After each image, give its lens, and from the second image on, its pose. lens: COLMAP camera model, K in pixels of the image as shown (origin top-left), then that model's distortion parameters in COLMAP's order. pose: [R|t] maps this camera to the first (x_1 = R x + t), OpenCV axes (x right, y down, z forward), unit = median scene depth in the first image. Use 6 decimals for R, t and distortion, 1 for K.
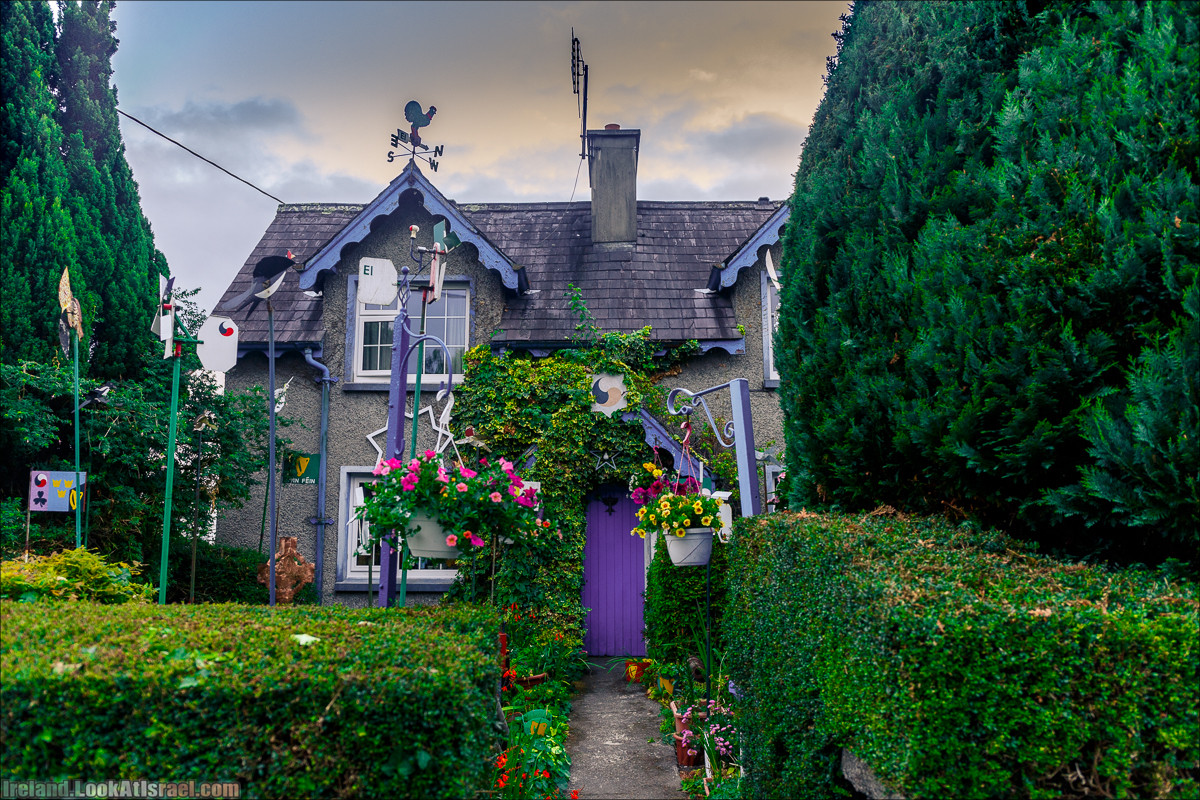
lens RADIAL K [[967.0, 0, 597.8], [0, 967.0, 400.0], [0, 0, 1]] dist [-0.018404, -0.006099]
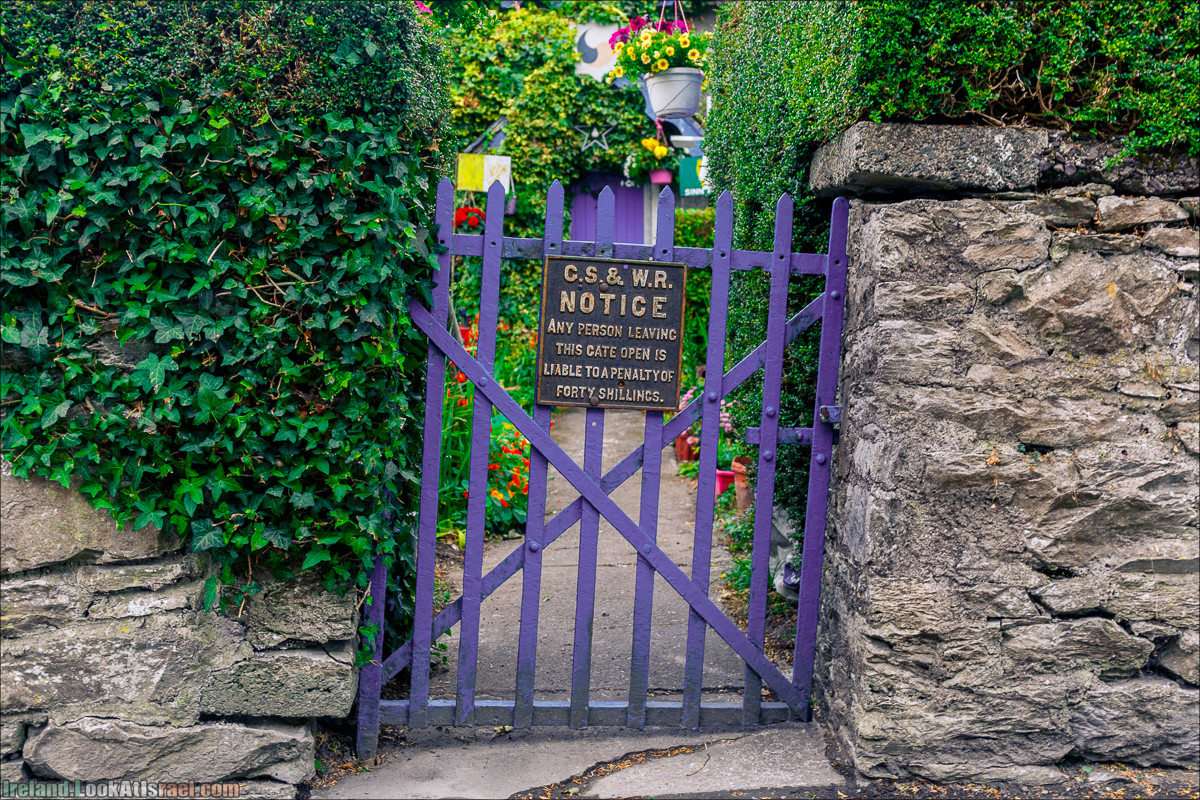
lens RADIAL K [[1327.1, 0, 602.0], [0, 1327.1, 399.7], [0, 0, 1]] dist [-0.024737, 0.000000]
pose [[0.999995, -0.003055, 0.001045, 0.012402], [0.002854, 0.987716, 0.156233, 0.104937], [-0.001509, -0.156229, 0.987720, -0.089744]]
